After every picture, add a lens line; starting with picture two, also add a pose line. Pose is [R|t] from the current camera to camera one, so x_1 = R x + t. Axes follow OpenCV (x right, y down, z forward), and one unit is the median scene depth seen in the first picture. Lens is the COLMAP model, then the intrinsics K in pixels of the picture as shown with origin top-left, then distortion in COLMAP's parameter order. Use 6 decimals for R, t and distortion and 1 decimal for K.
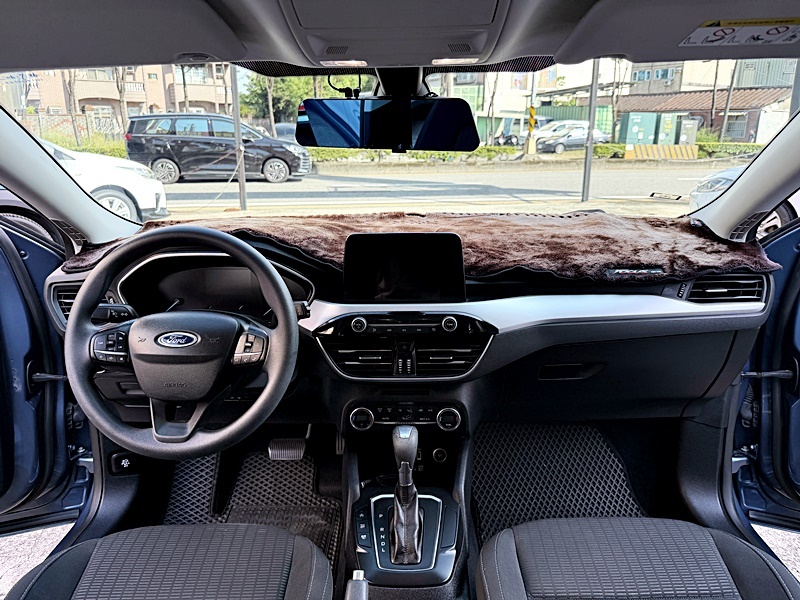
lens RADIAL K [[564.8, 0, 400.0], [0, 564.8, 300.0], [0, 0, 1]] dist [0.058094, -0.086505]
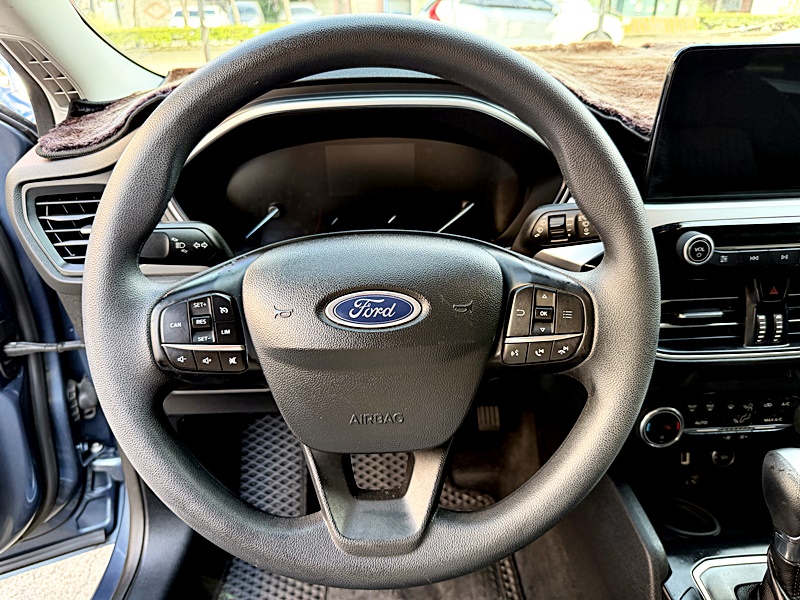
lens RADIAL K [[576.3, 0, 399.7], [0, 576.3, 291.0], [0, 0, 1]] dist [-0.002715, -0.003434]
pose [[0.998158, -0.040441, 0.045234, -0.327529], [0.032618, 0.986256, 0.161973, -0.007281], [-0.051163, -0.160199, 0.985758, 0.505768]]
